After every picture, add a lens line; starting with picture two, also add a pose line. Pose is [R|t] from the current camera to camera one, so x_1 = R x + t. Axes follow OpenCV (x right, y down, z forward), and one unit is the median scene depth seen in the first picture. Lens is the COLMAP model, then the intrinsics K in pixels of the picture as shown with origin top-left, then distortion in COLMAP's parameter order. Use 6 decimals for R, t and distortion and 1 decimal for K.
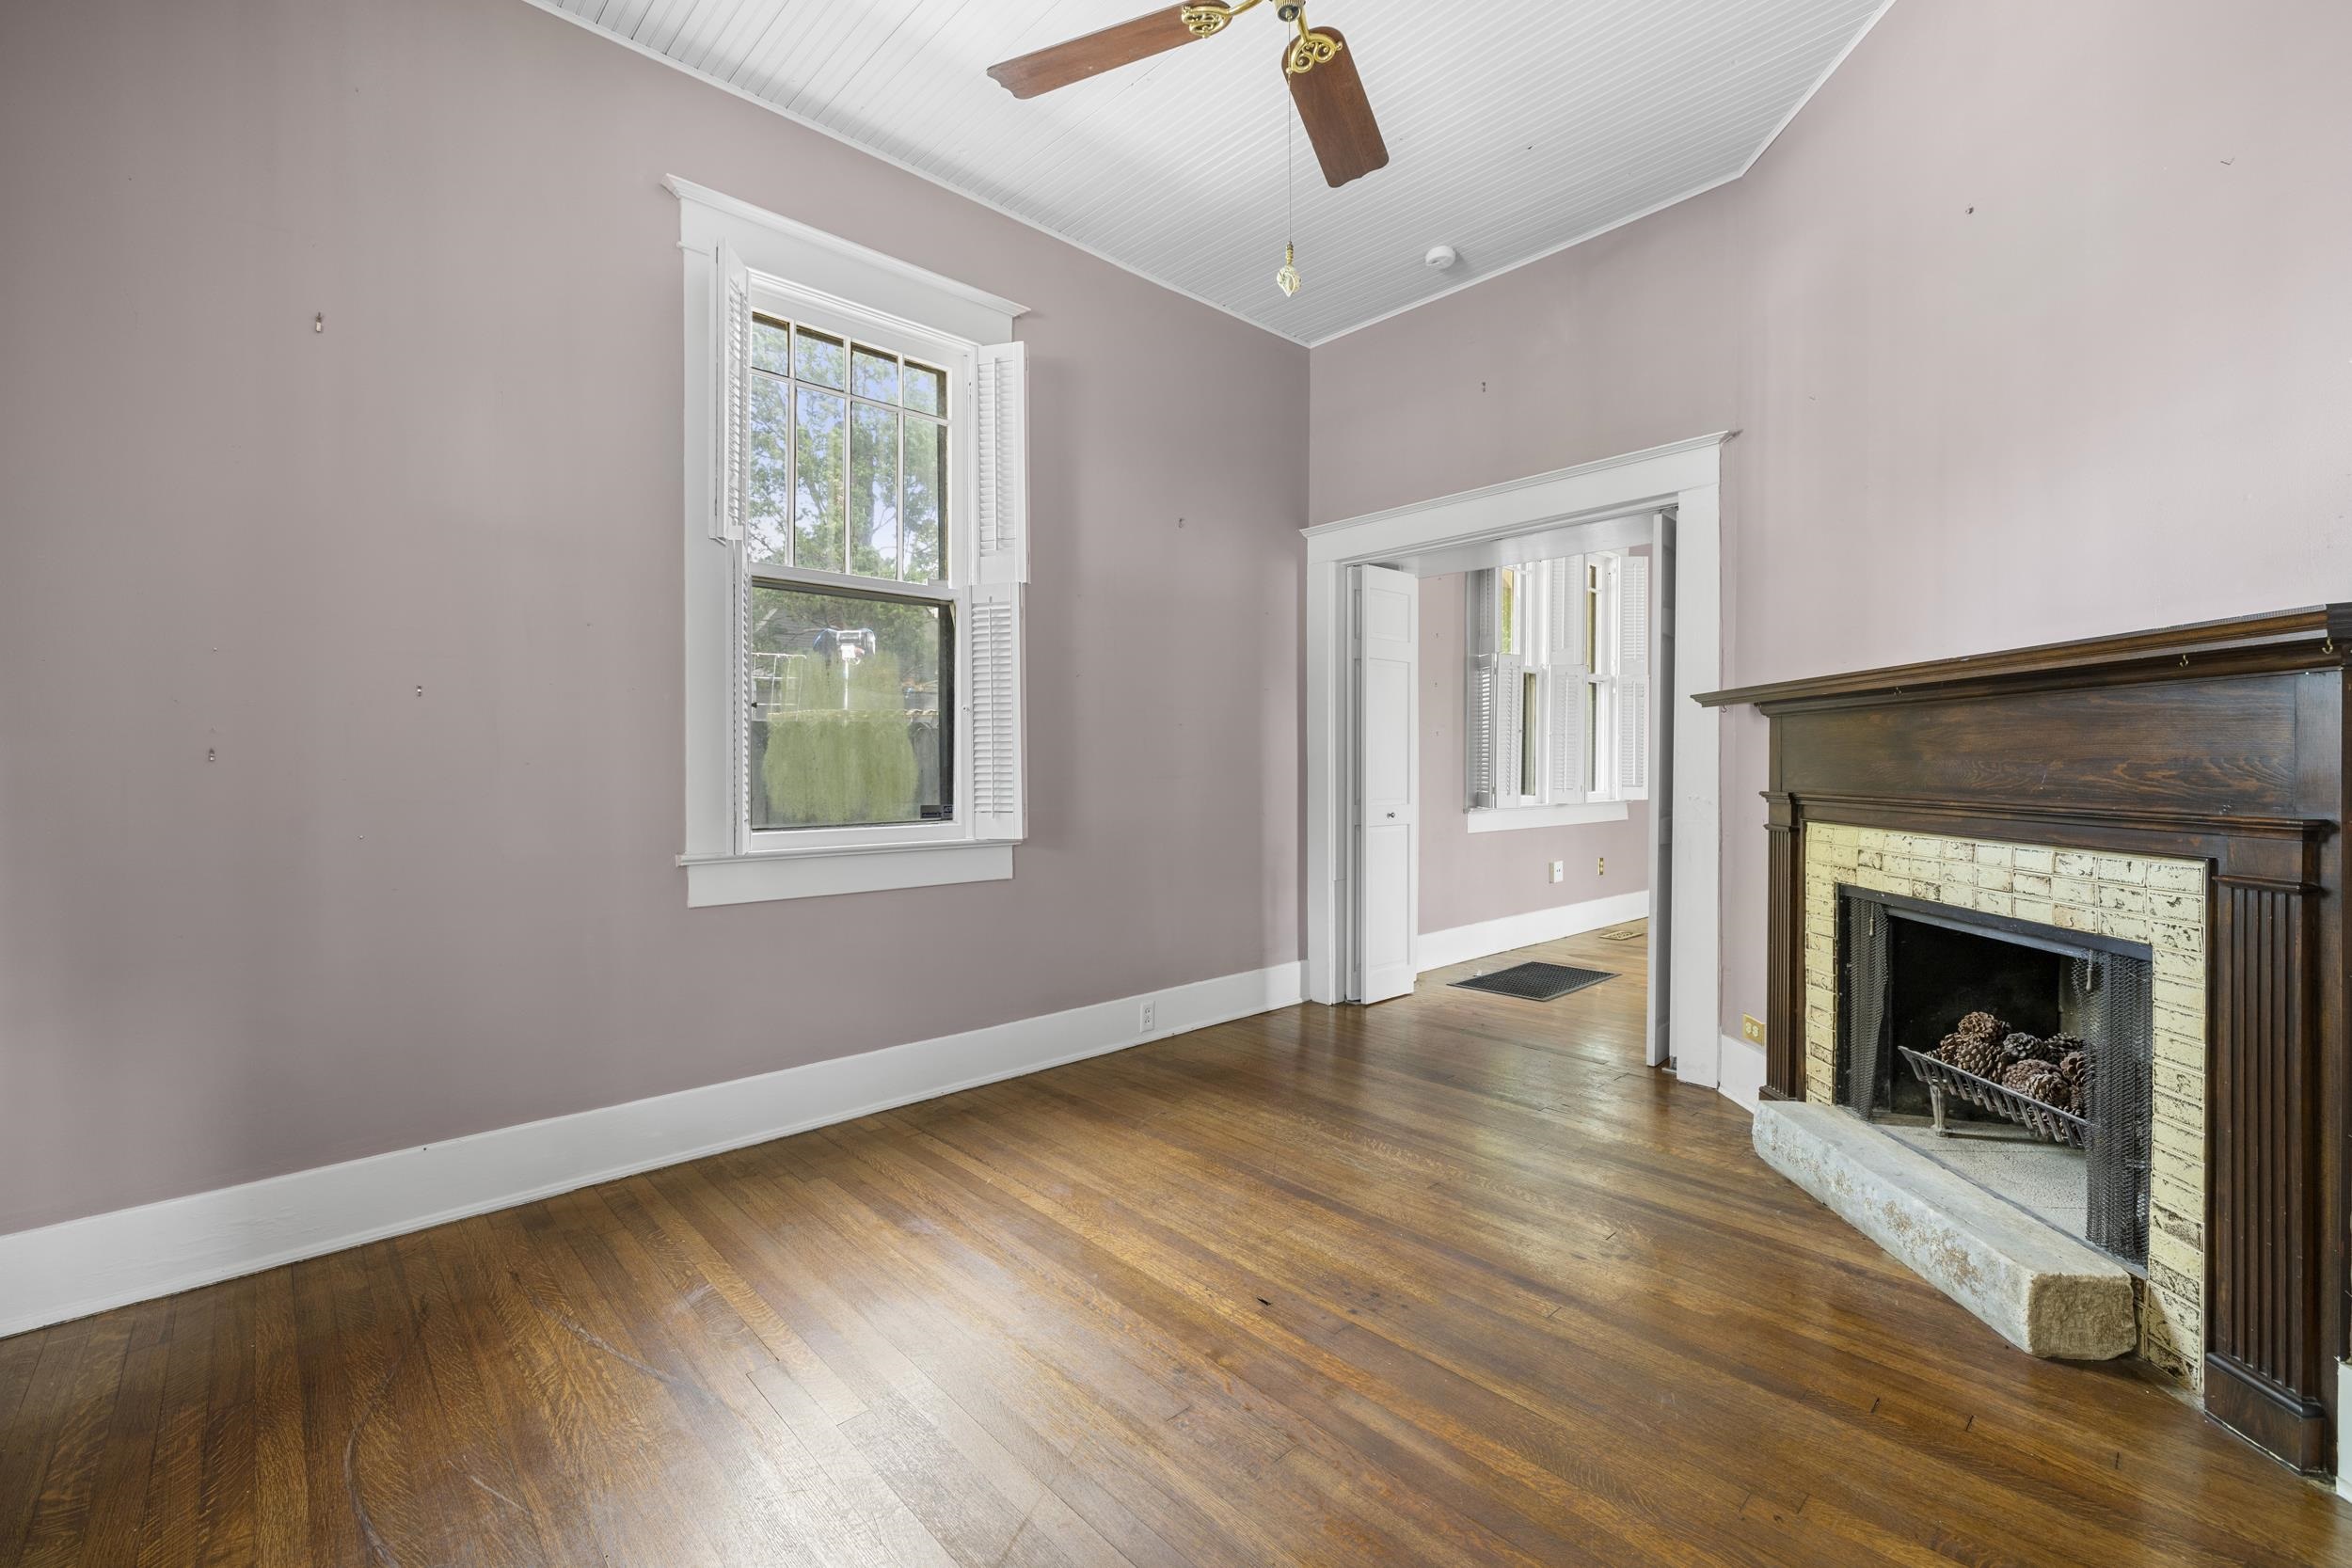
lens RADIAL K [[991.8, 0, 1173.1], [0, 991.8, 779.9], [0, 0, 1]] dist [-0.000807, -0.000437]
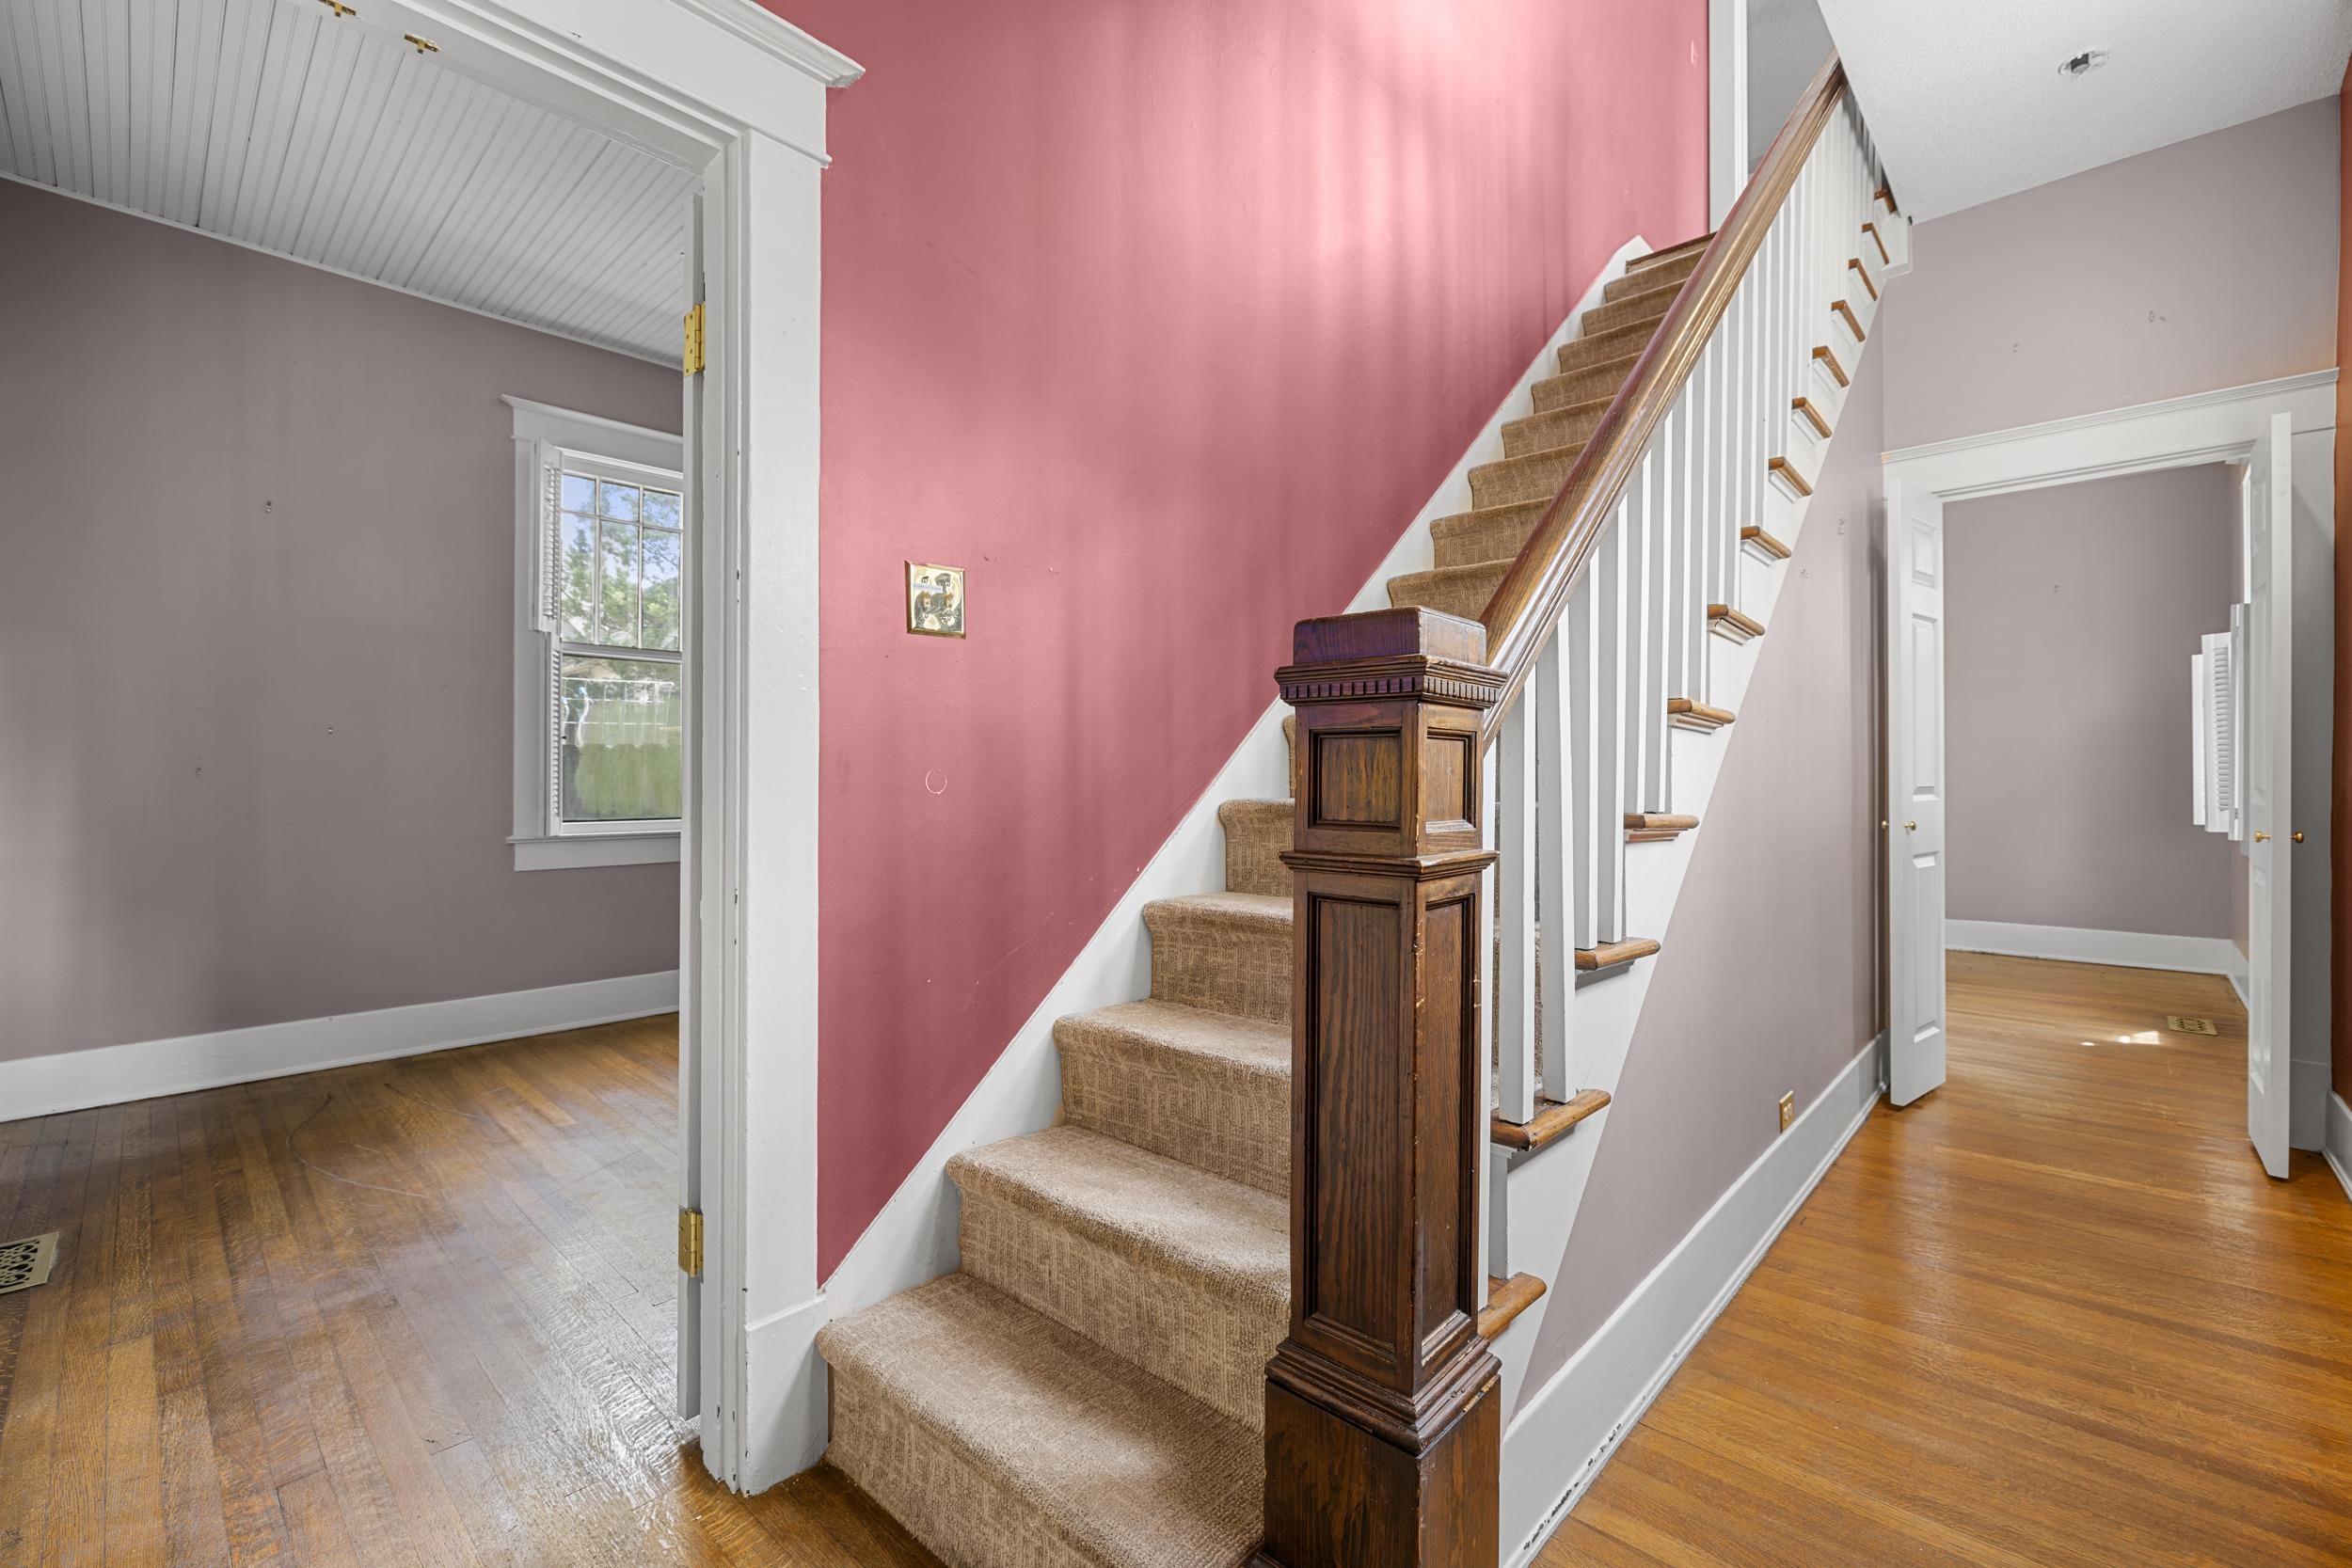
lens RADIAL K [[991.8, 0, 1177.4], [0, 991.8, 775.1], [0, 0, 1]] dist [-0.000807, -0.000437]
pose [[0.998298, 0.001025, 0.058313, 0.495226], [-0.000371, 0.999937, -0.011215, -0.002369], [-0.058321, 0.011174, 0.998235, -0.655416]]
